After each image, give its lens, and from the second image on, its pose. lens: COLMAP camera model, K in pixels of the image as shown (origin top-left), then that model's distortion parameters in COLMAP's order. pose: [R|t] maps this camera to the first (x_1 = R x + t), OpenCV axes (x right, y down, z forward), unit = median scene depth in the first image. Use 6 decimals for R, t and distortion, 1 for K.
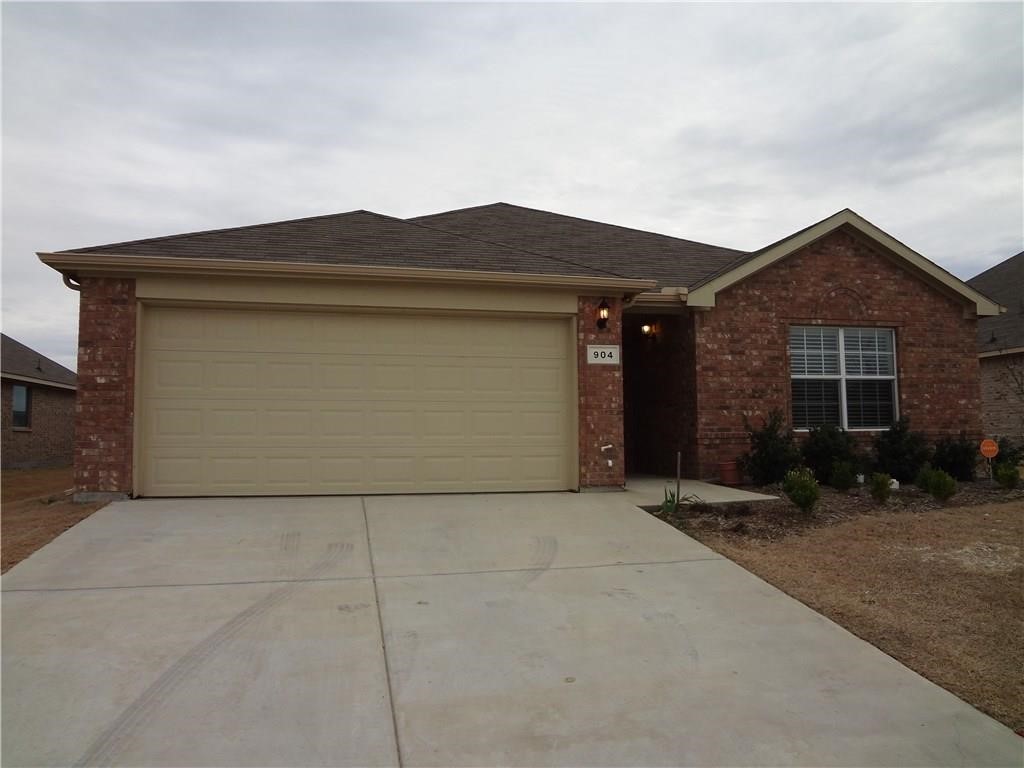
lens RADIAL K [[763.0, 0, 510.9], [0, 763.0, 379.9], [0, 0, 1]] dist [-0.042866, 0.008012]
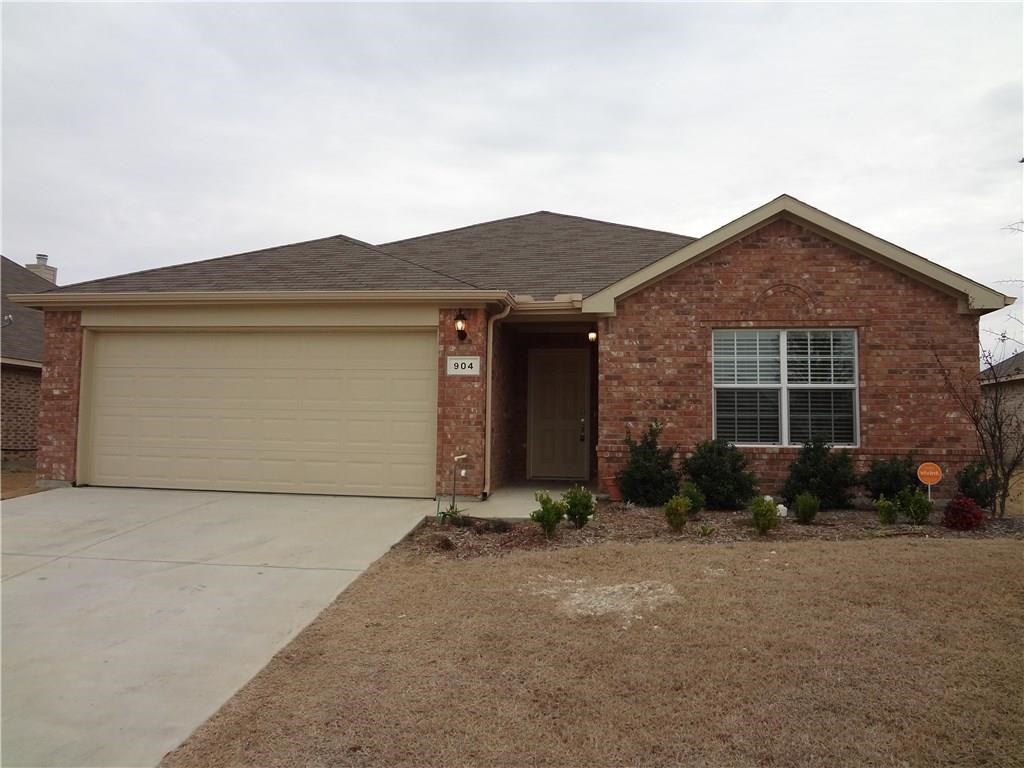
lens RADIAL K [[763.0, 0, 510.9], [0, 763.0, 379.9], [0, 0, 1]] dist [-0.042866, 0.008012]
pose [[0.935409, -0.005175, -0.353529, 0.469216], [0.004612, 0.999986, -0.002435, -0.010169], [0.353537, 0.000647, 0.935420, 0.064073]]
